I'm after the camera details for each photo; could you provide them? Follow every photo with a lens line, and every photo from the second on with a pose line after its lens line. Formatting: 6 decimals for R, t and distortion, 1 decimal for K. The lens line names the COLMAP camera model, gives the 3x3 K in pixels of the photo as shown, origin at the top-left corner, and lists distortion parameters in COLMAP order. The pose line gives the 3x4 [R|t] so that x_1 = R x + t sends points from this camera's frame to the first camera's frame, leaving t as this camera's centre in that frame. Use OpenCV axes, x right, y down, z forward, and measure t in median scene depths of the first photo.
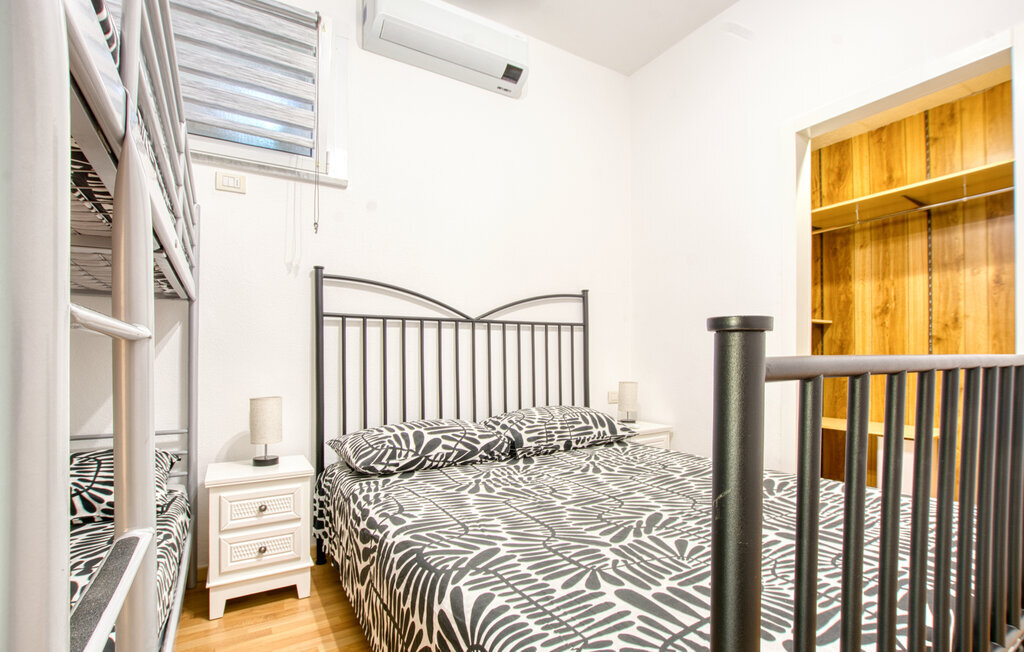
lens RADIAL K [[460.7, 0, 508.8], [0, 460.7, 364.8], [0, 0, 1]] dist [-0.080745, -0.000025]
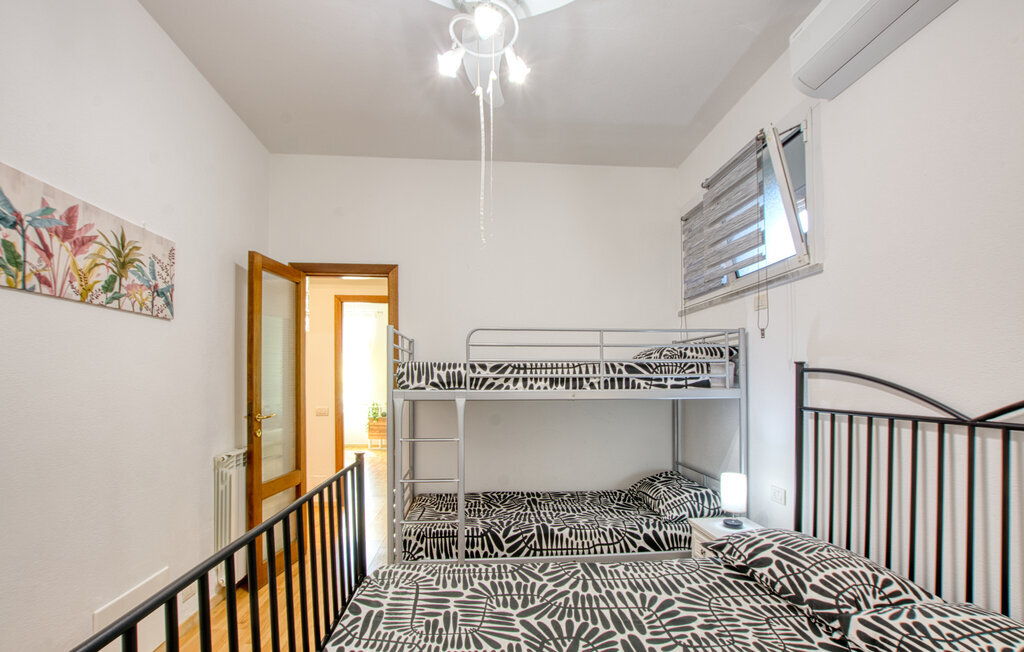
lens RADIAL K [[477.5, 0, 518.1], [0, 477.5, 364.0], [0, 0, 1]] dist [0.011772, 0.000198]
pose [[-0.451526, -0.017891, -0.892079, 0.862090], [0.006777, 0.999701, -0.023479, -0.191855], [0.892232, -0.016647, -0.451270, 0.929946]]
